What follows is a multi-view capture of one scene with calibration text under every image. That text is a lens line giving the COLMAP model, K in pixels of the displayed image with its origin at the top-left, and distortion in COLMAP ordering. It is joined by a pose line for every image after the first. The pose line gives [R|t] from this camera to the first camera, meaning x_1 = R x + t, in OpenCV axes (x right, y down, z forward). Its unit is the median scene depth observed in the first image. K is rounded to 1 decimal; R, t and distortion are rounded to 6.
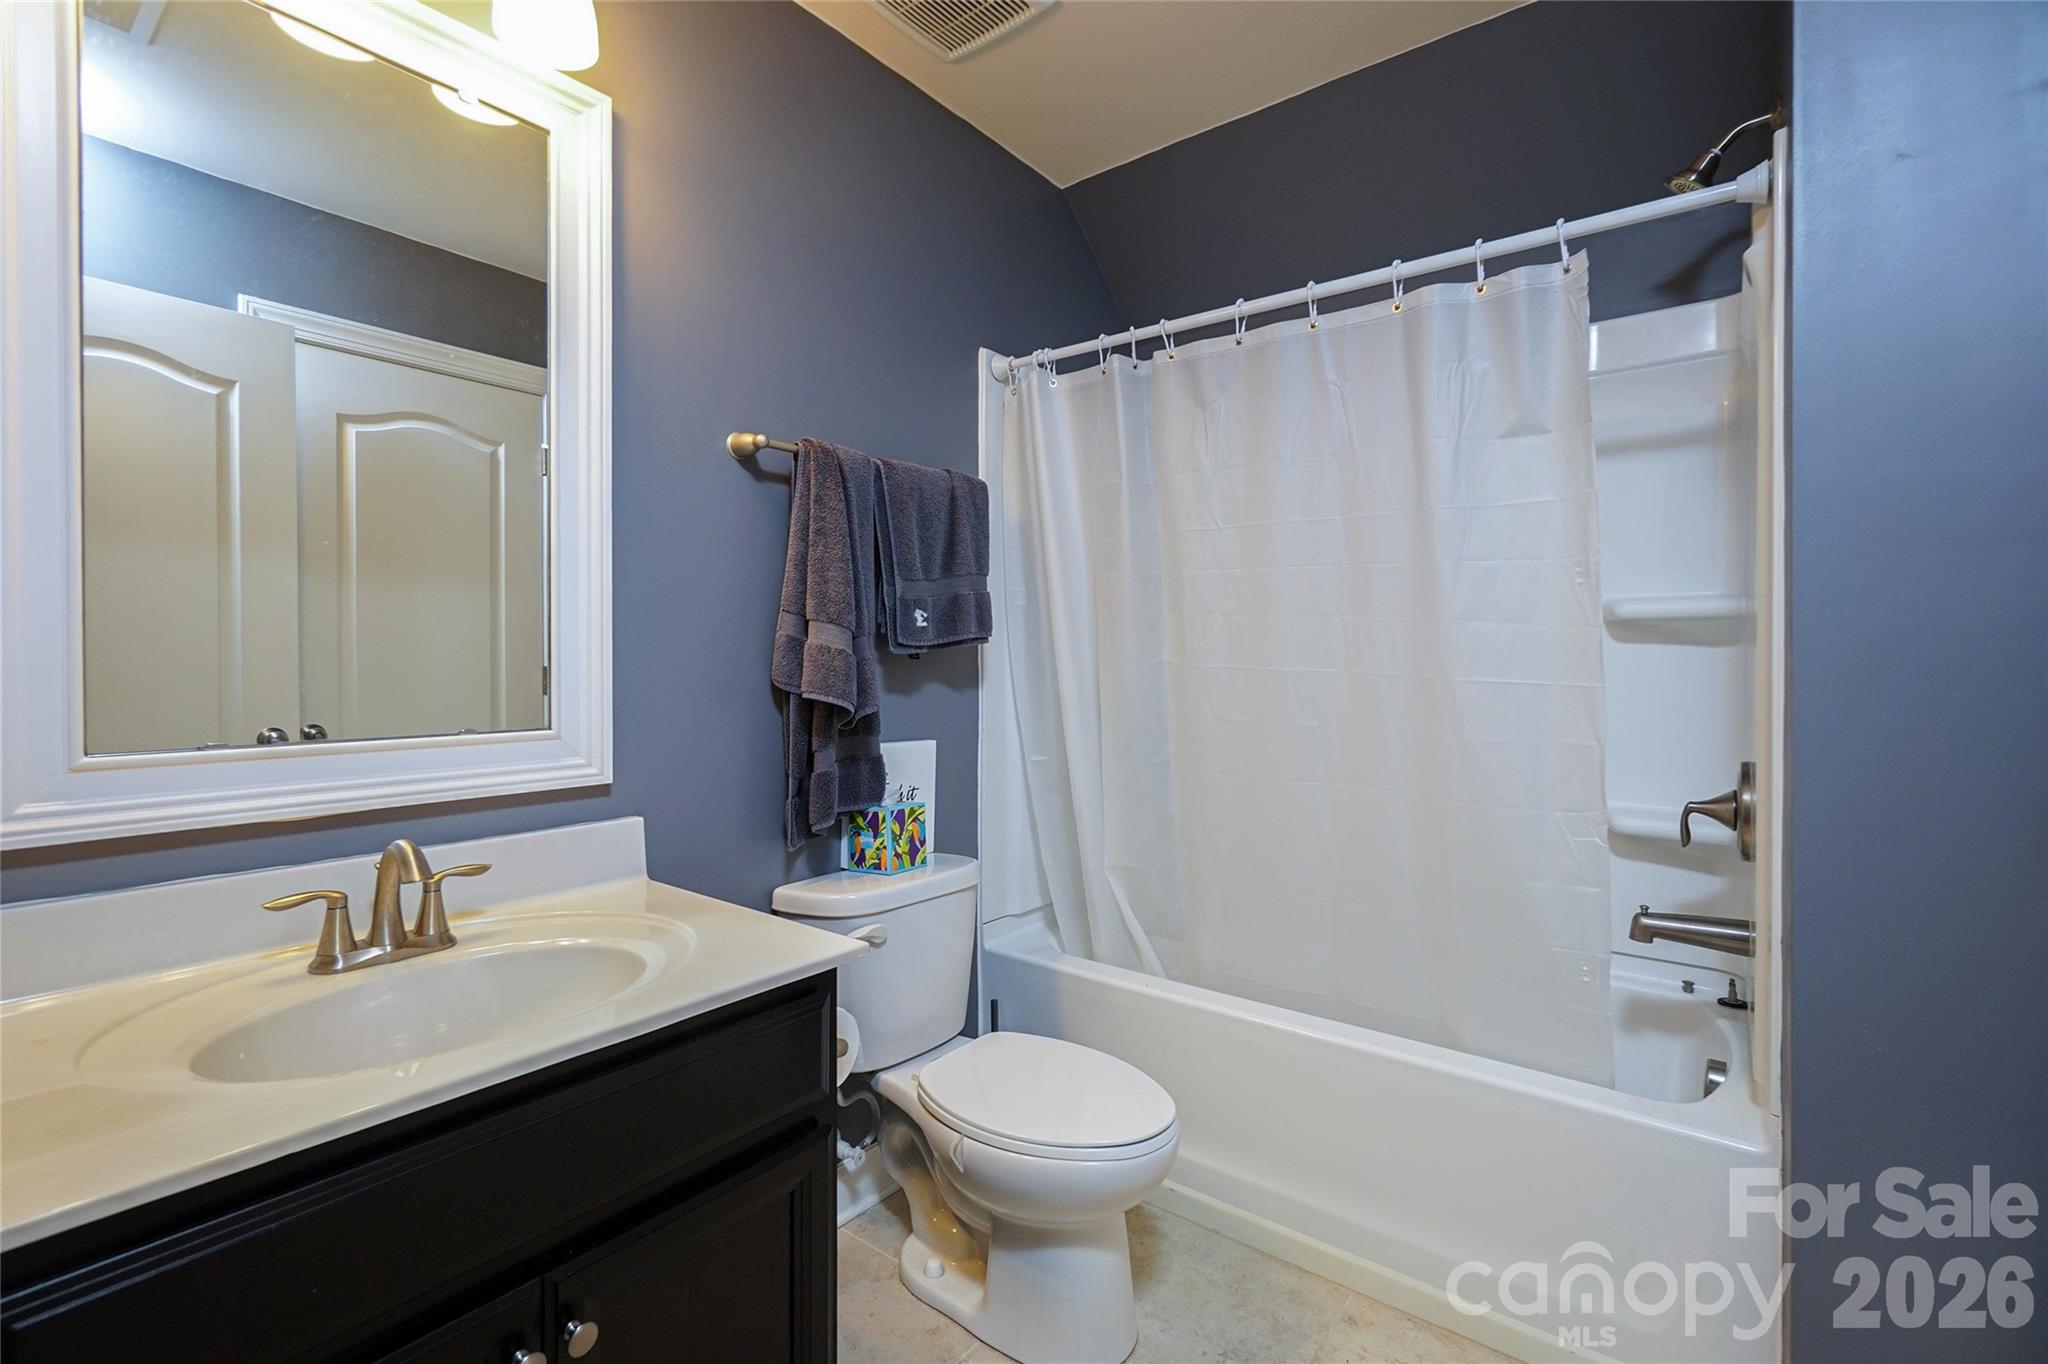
lens RADIAL K [[899.6, 0, 1011.2], [0, 899.6, 671.7], [0, 0, 1]] dist [-0.004096, 0.000896]
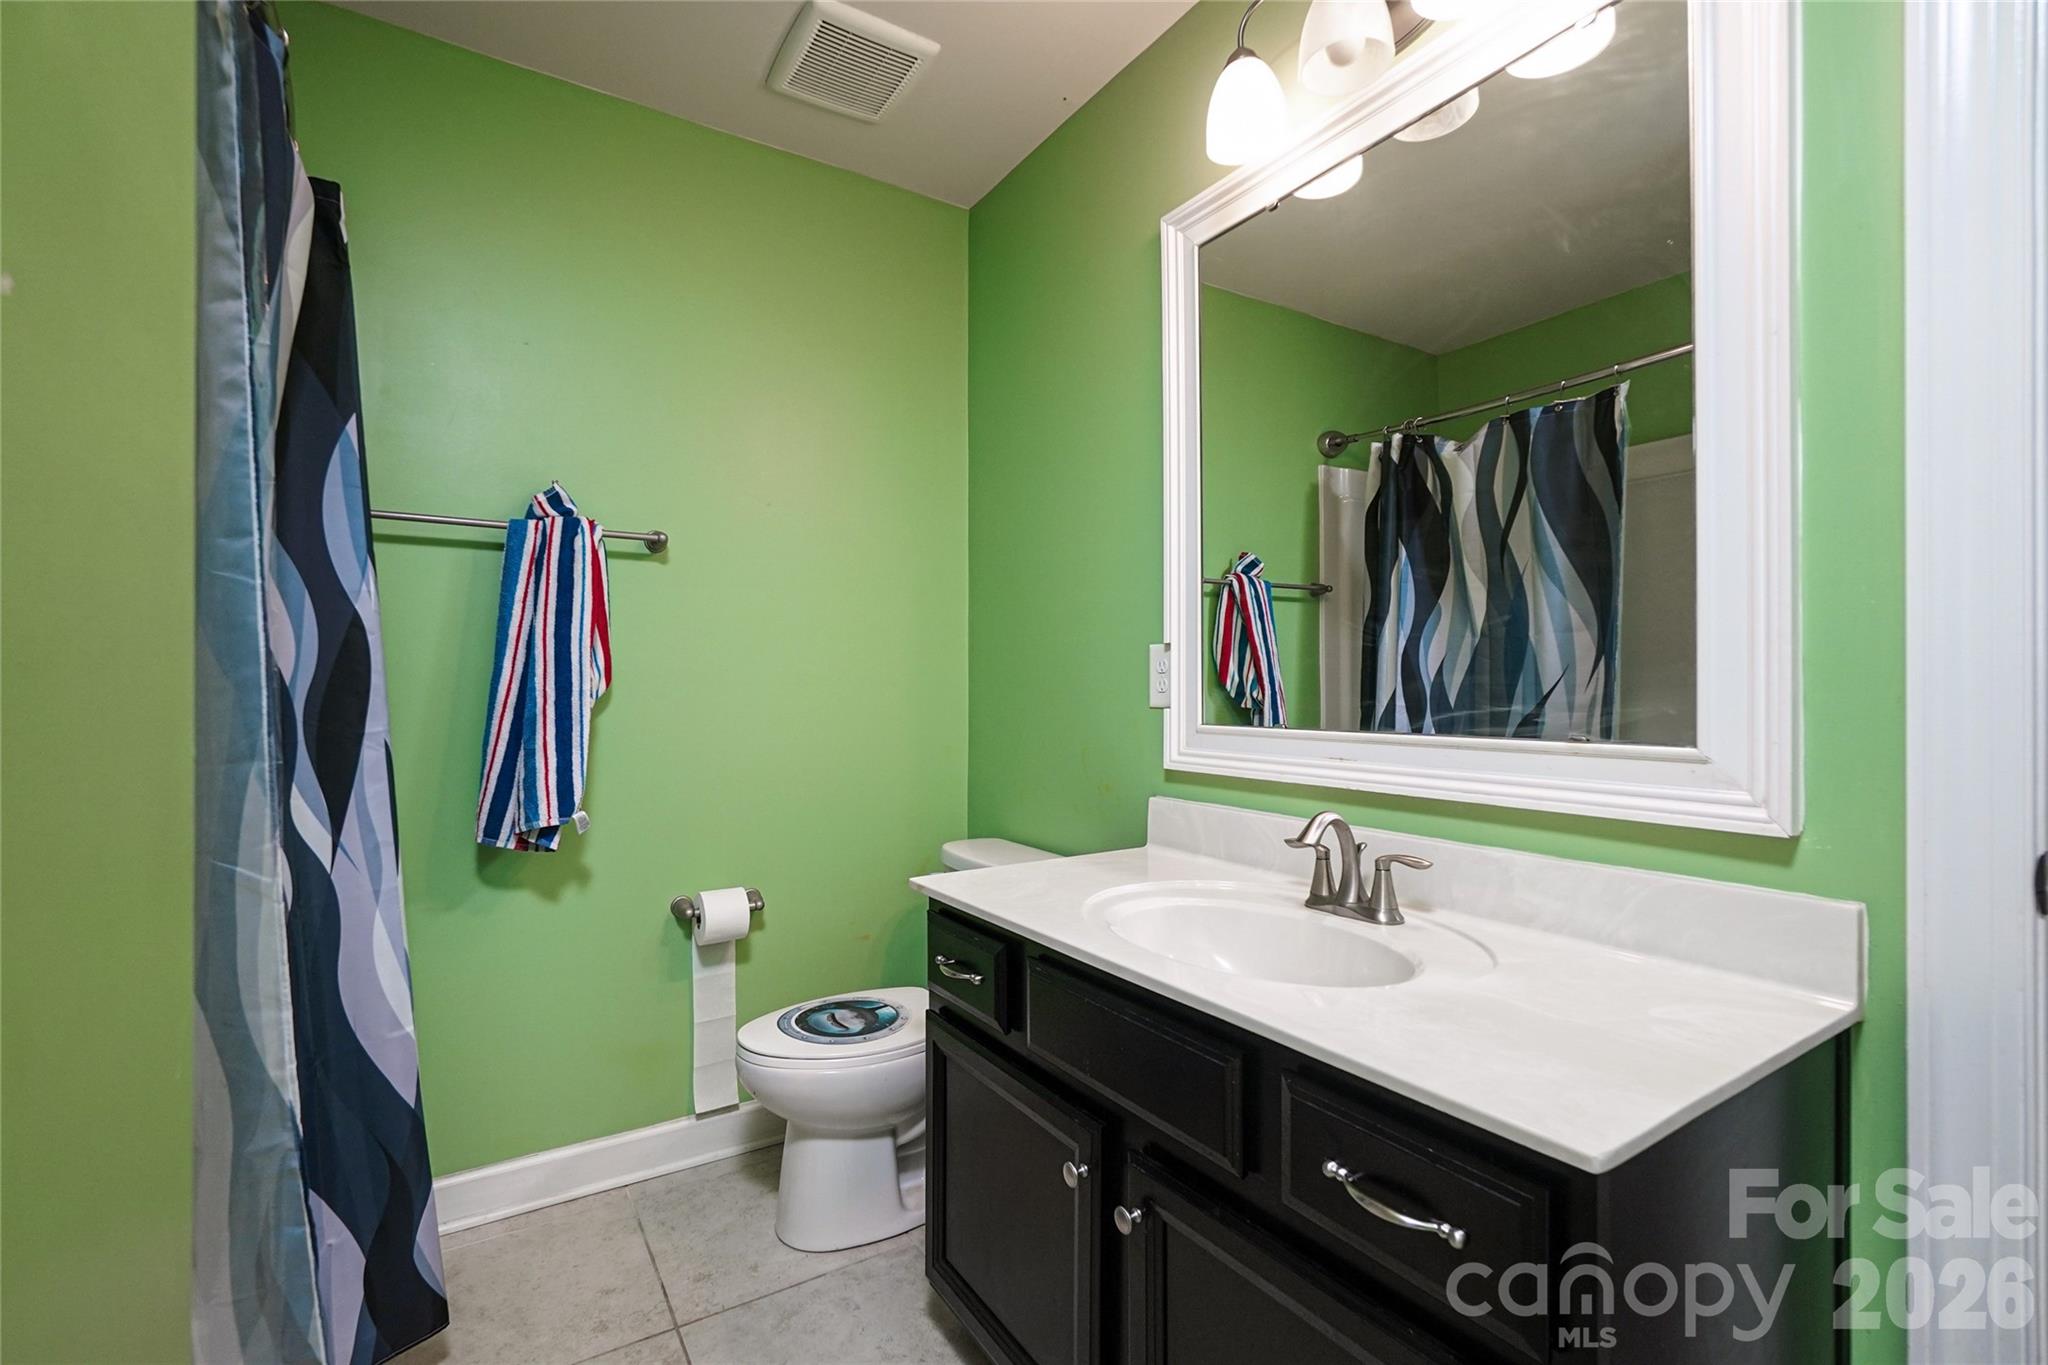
lens RADIAL K [[901.2, 0, 1020.9], [0, 901.2, 691.5], [0, 0, 1]] dist [-0.000142, 0.000653]
pose [[-0.327945, 0.009542, -0.944649, 0.574106], [-0.002170, 0.999939, 0.010854, 0.008271], [0.944694, 0.005609, -0.327904, 0.944240]]
